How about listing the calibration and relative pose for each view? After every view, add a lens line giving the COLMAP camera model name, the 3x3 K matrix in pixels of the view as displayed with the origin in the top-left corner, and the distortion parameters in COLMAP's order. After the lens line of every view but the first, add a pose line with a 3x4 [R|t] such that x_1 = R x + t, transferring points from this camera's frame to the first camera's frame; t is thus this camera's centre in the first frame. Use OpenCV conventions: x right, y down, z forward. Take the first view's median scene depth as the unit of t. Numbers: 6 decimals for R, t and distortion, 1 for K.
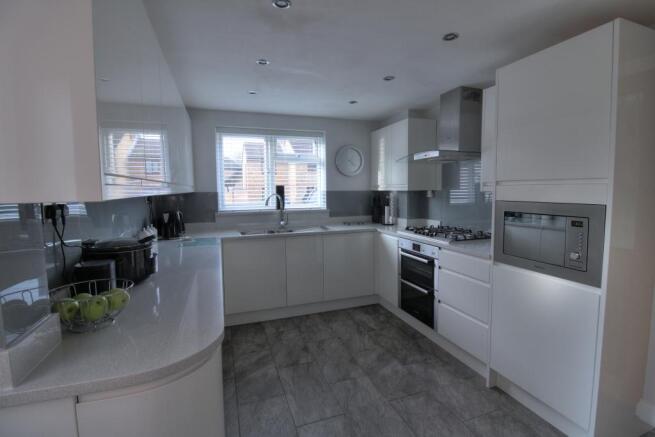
lens RADIAL K [[303.3, 0, 329.6], [0, 303.3, 212.1], [0, 0, 1]] dist [0.000519, -0.000014]
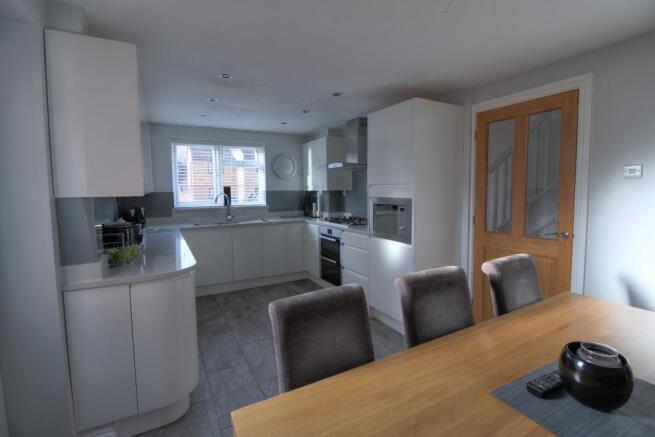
lens RADIAL K [[303.3, 0, 329.6], [0, 303.3, 212.1], [0, 0, 1]] dist [0.000519, -0.000014]
pose [[0.987078, -0.012090, 0.159784, 0.054963], [0.011953, 0.999927, 0.001824, 0.020831], [-0.159794, 0.000110, 0.987150, -0.312190]]
